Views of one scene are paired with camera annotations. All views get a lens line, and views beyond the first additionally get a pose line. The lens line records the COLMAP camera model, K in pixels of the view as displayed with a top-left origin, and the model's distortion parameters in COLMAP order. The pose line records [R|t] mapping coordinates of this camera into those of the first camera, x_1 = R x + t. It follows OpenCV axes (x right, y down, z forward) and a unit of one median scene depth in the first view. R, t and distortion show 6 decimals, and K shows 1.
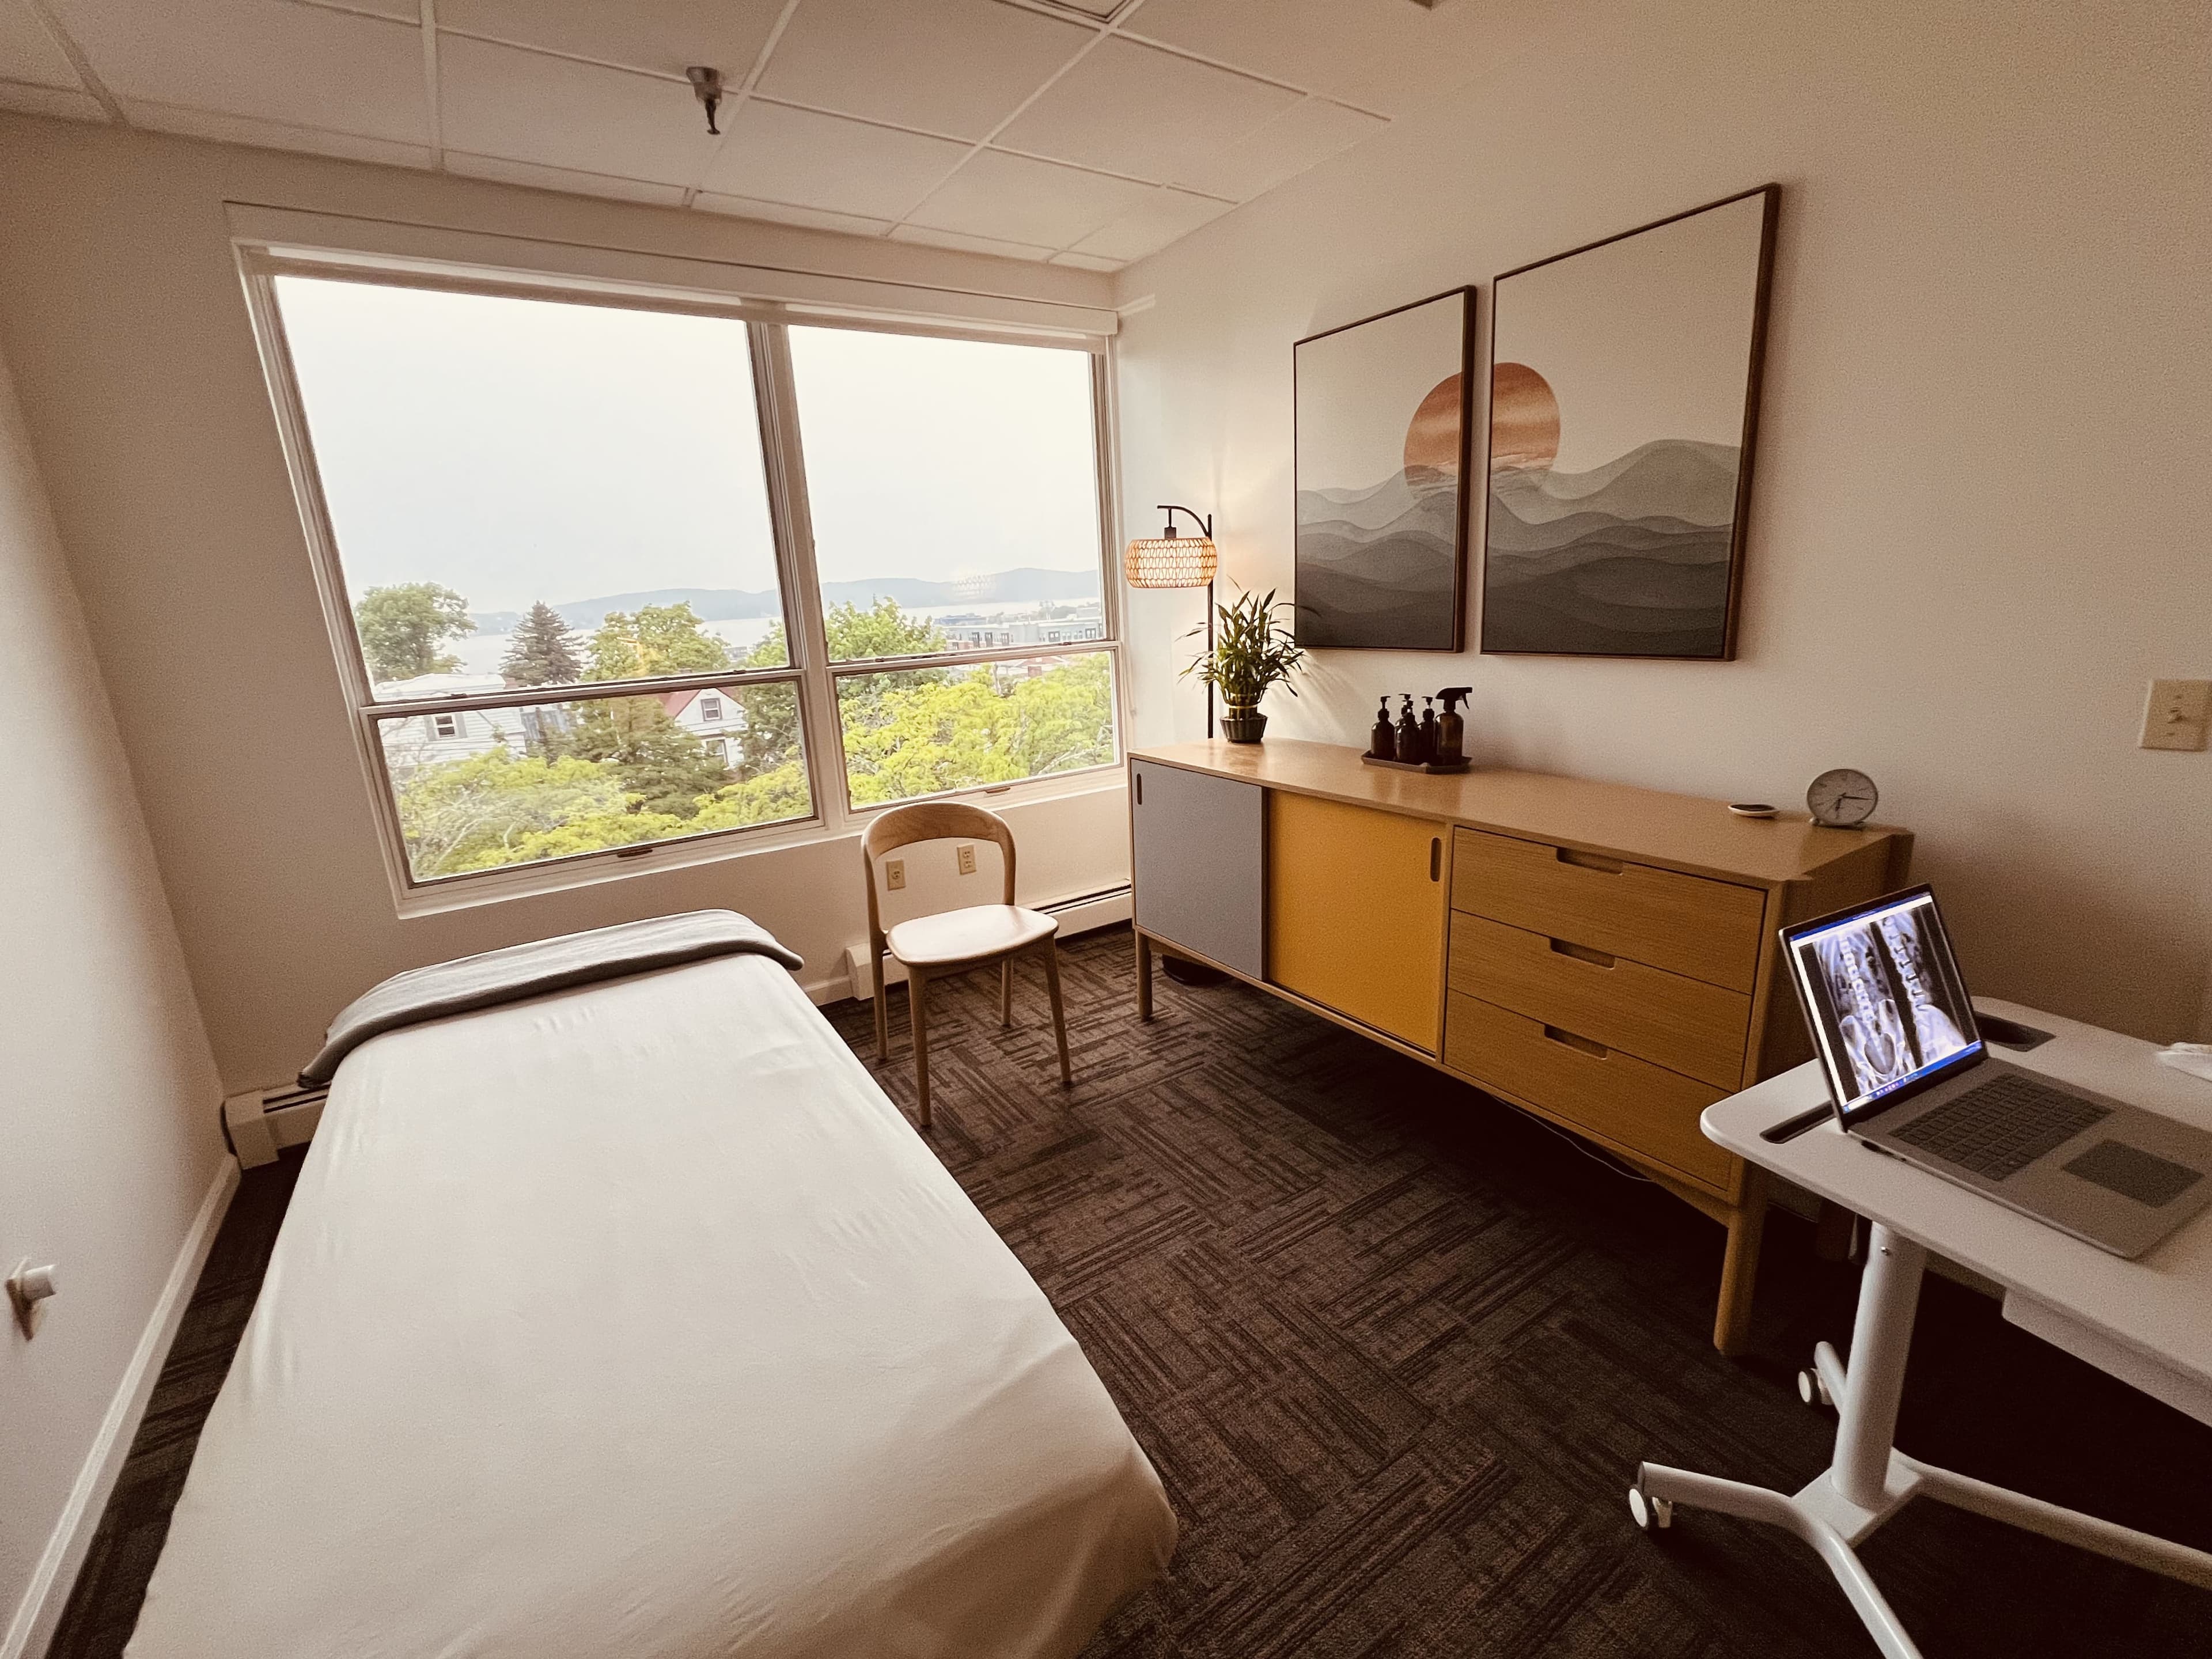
lens RADIAL K [[933.8, 0, 1084.6], [0, 933.8, 837.8], [0, 0, 1]] dist [-0.000855, -0.000938]
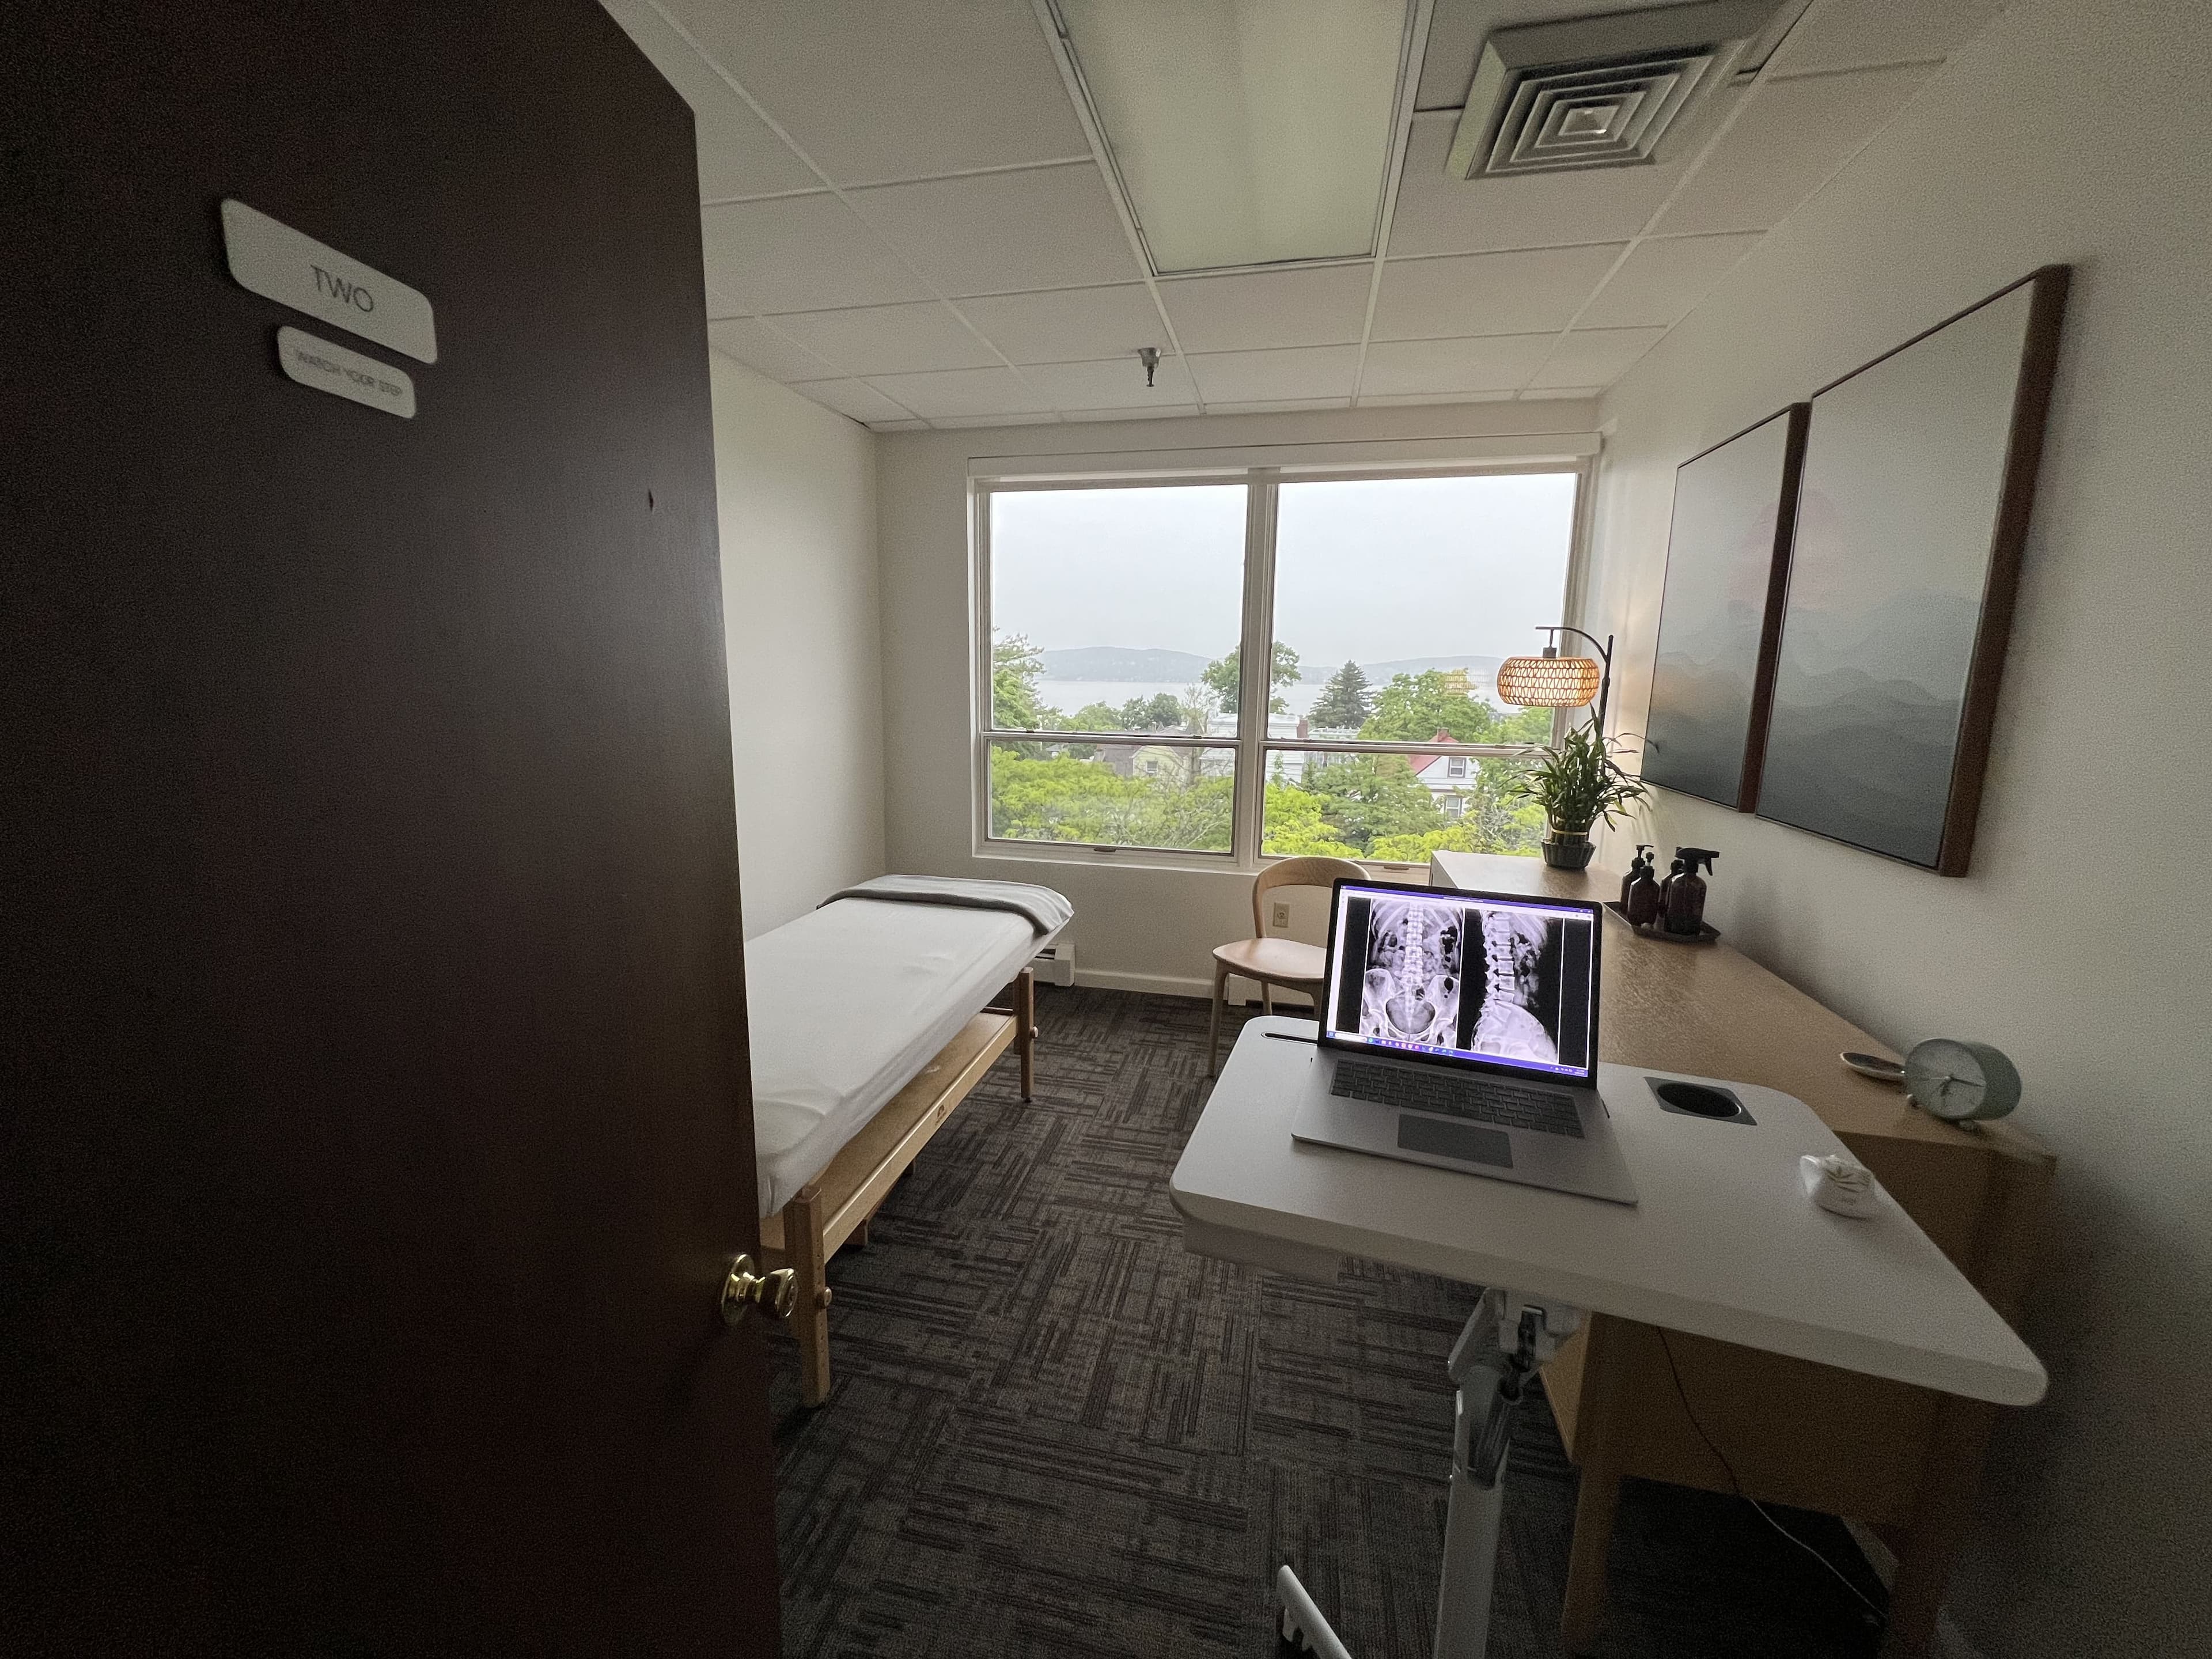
lens RADIAL K [[864.2, 0, 1116.2], [0, 864.2, 844.3], [0, 0, 1]] dist [-0.001766, -0.001183]
pose [[0.705026, 0.199931, -0.680416, 0.533275], [-0.231040, 0.971848, 0.046167, -0.071503], [0.670491, 0.124654, 0.731371, 0.027146]]
